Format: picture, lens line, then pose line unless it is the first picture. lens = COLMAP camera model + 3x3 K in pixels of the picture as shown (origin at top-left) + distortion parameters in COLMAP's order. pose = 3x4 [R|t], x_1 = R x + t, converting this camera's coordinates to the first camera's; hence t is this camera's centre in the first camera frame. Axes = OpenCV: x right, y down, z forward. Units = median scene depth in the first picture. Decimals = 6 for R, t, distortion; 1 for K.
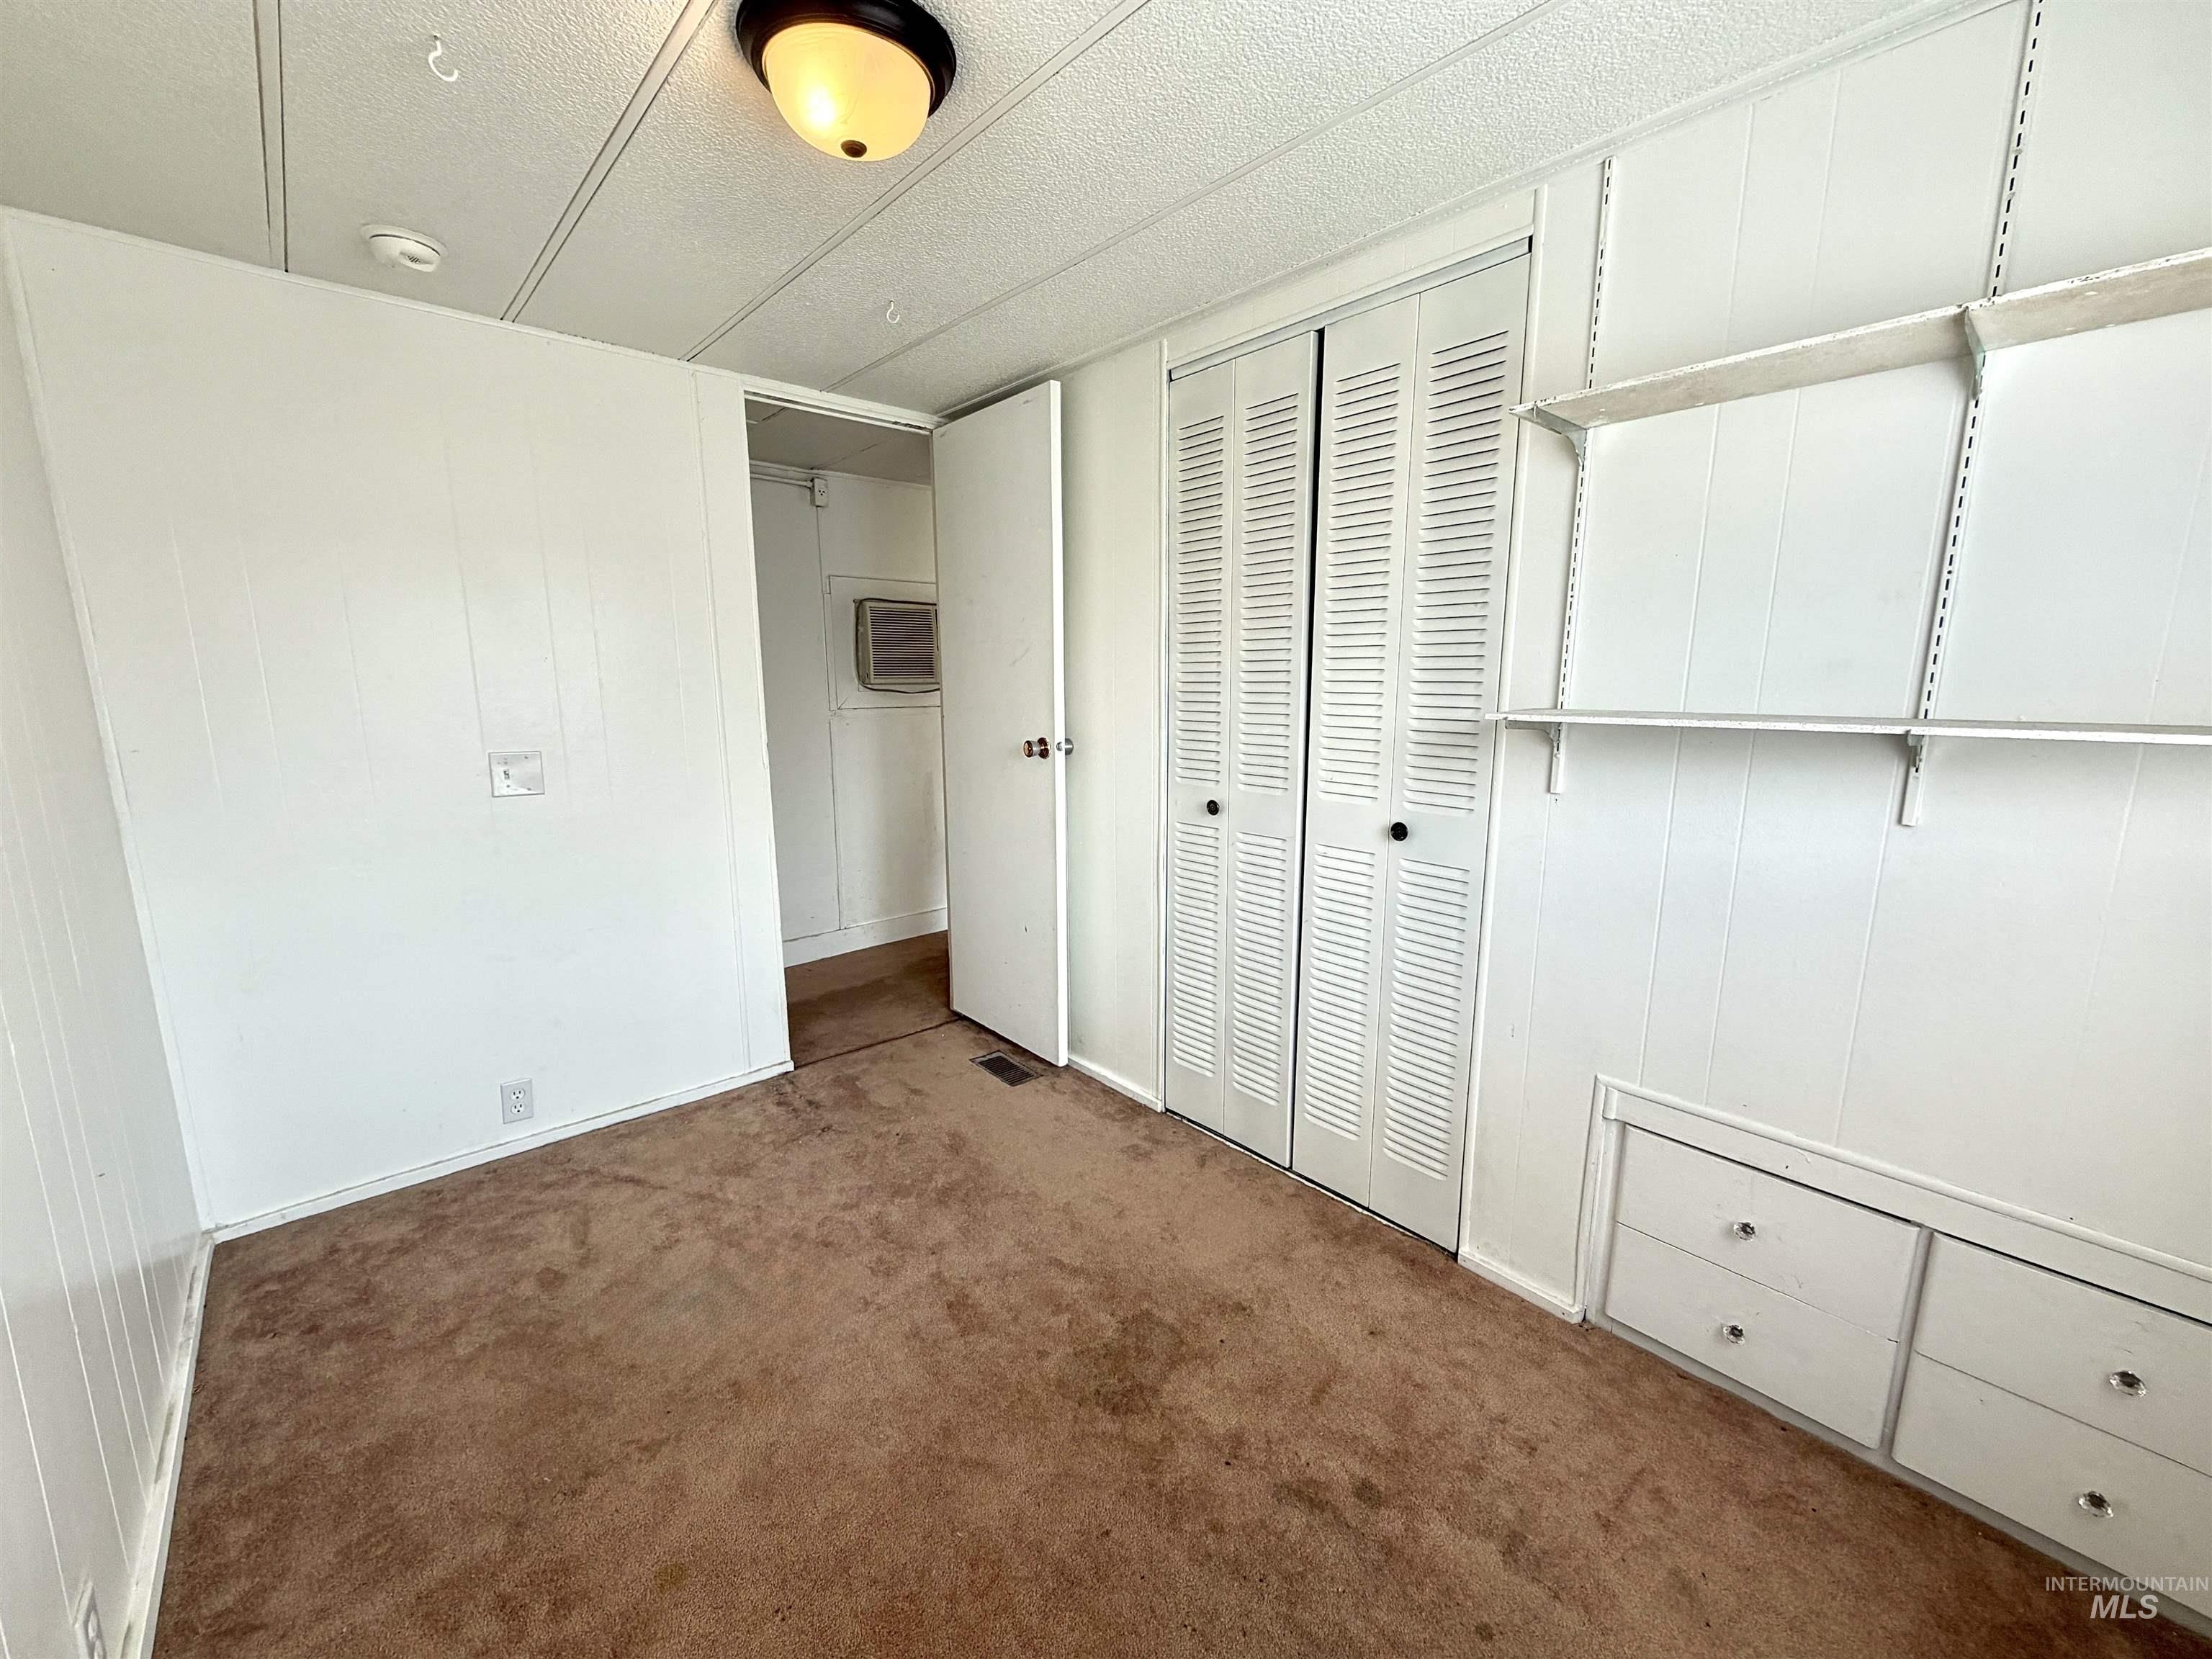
lens RADIAL K [[872.5, 0, 1120.3], [0, 872.5, 828.4], [0, 0, 1]] dist [-0.000180, 0.000015]
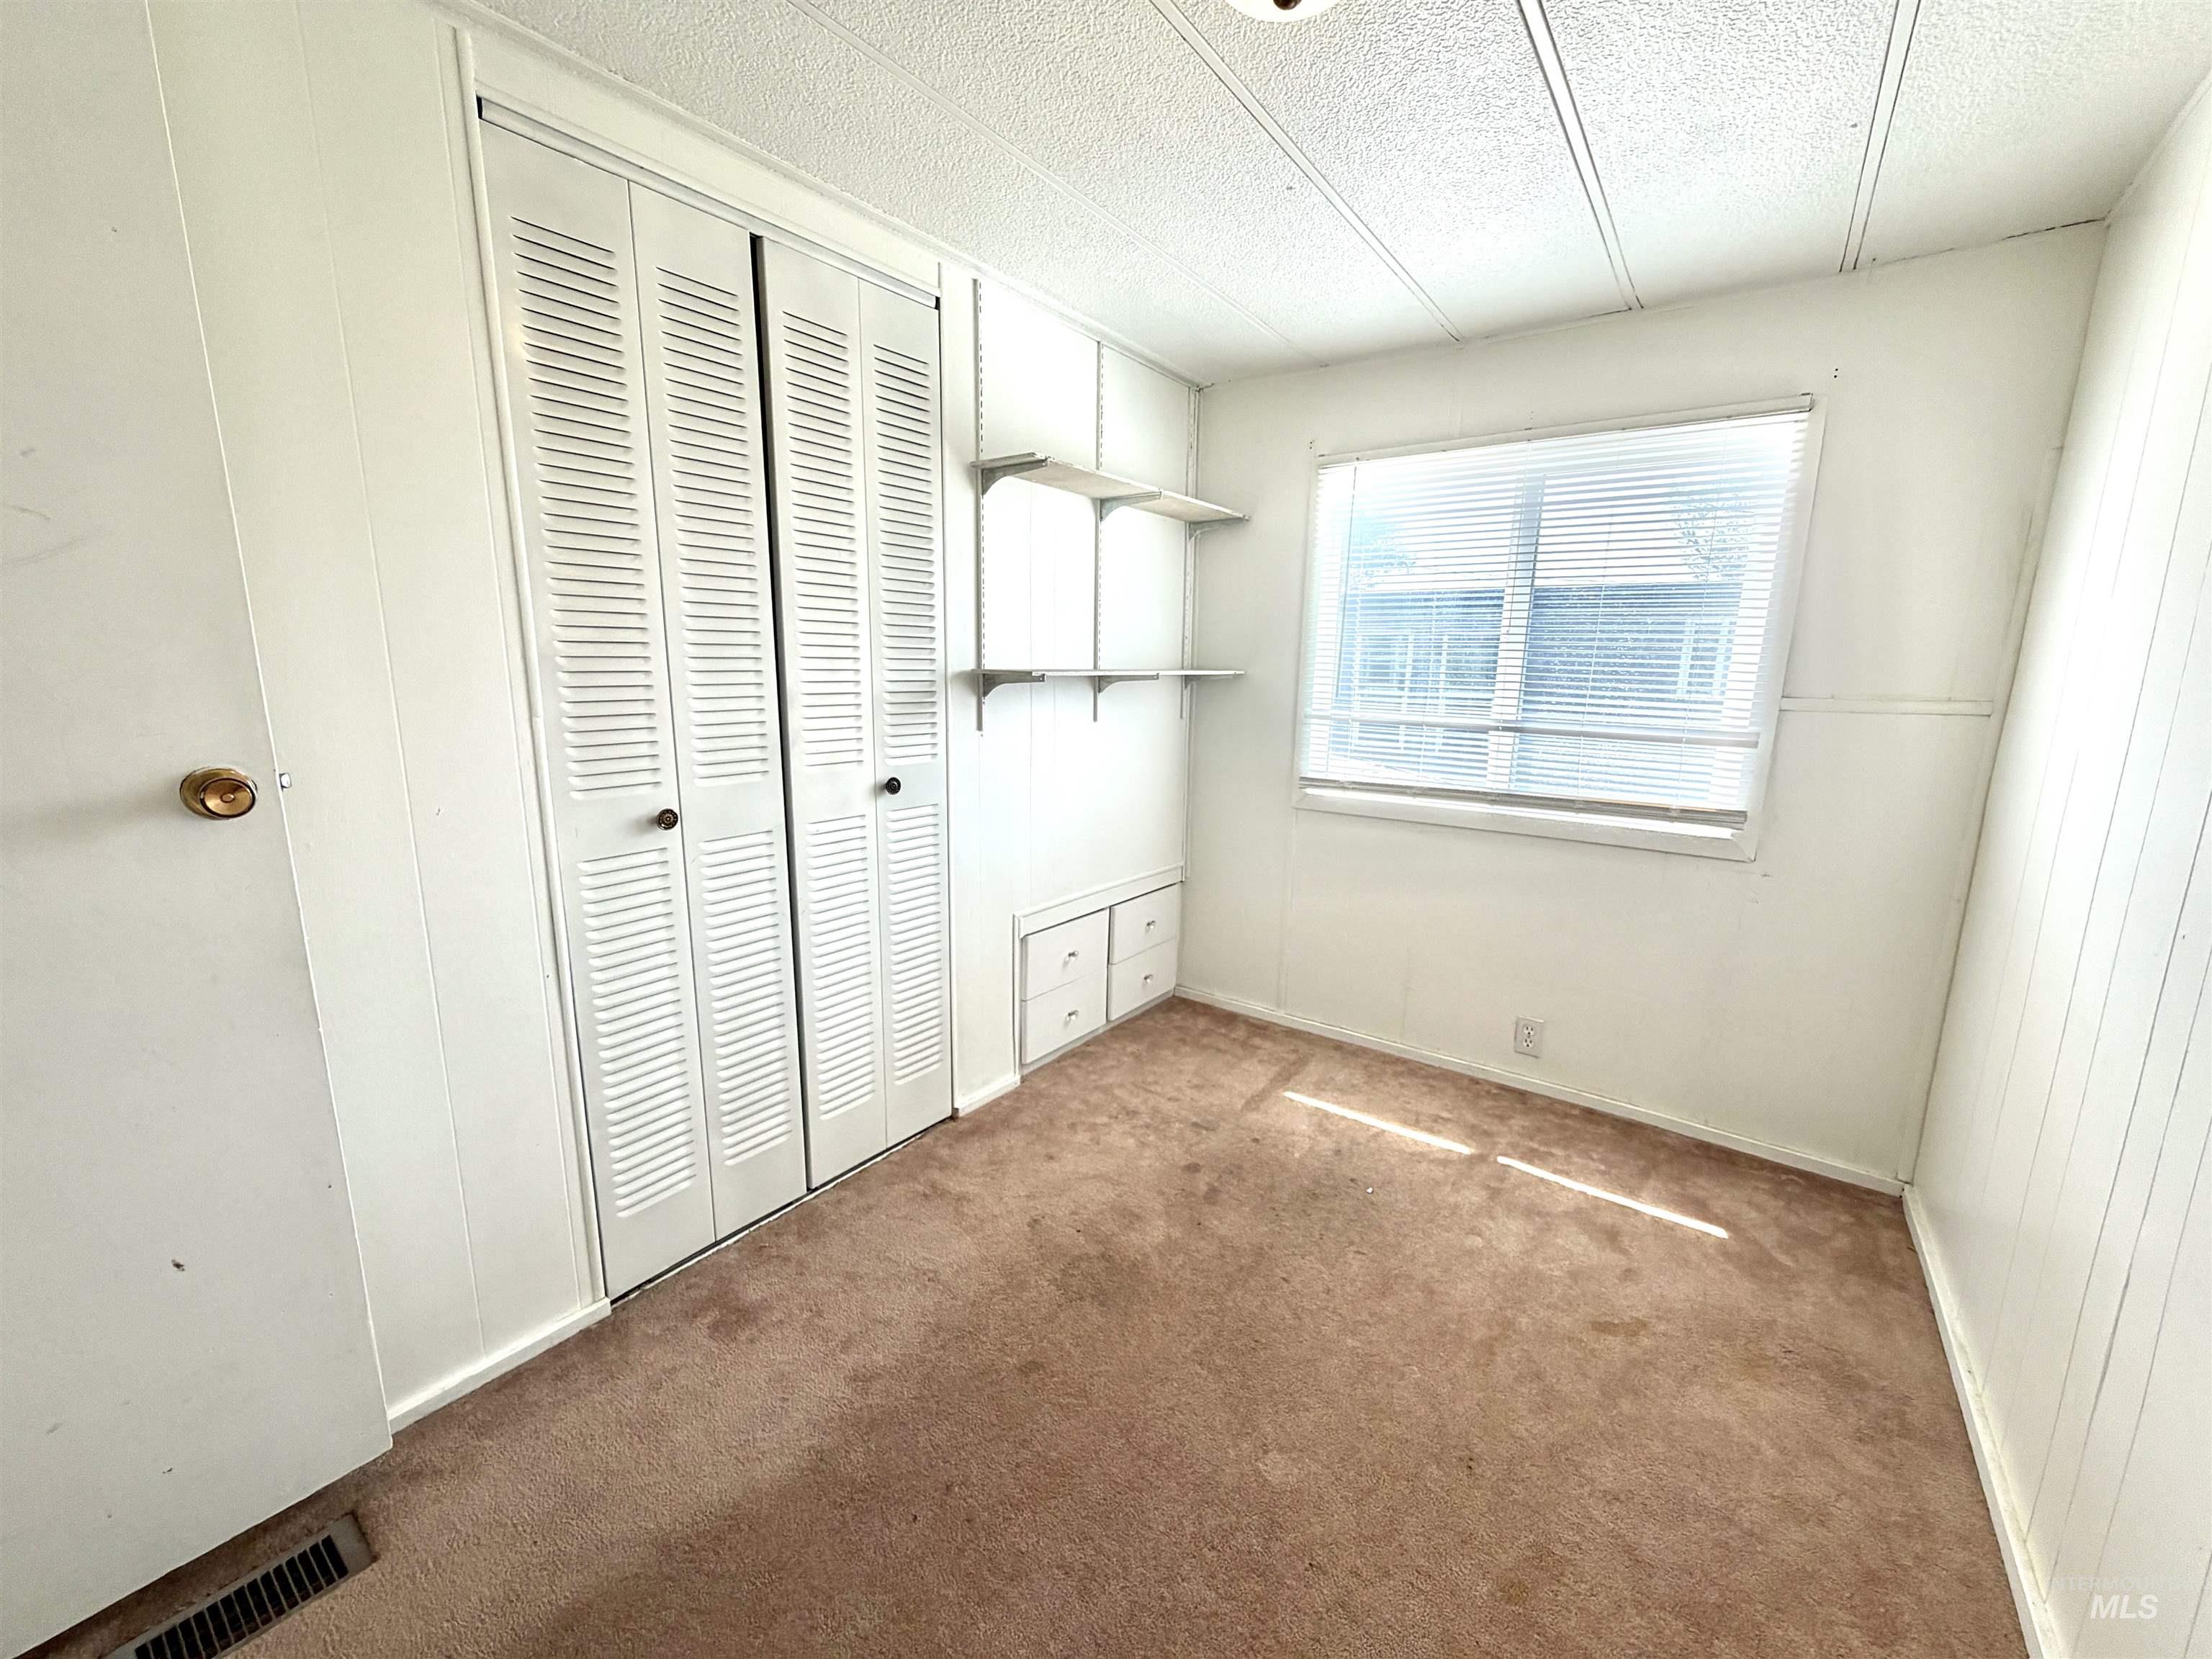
lens RADIAL K [[872.5, 0, 1120.3], [0, 872.5, 828.4], [0, 0, 1]] dist [-0.000180, 0.000015]
pose [[-0.197553, -0.189075, 0.961885, -0.765009], [0.153980, 0.963058, 0.220930, -0.137220], [-0.968123, 0.191757, -0.161141, 0.881258]]
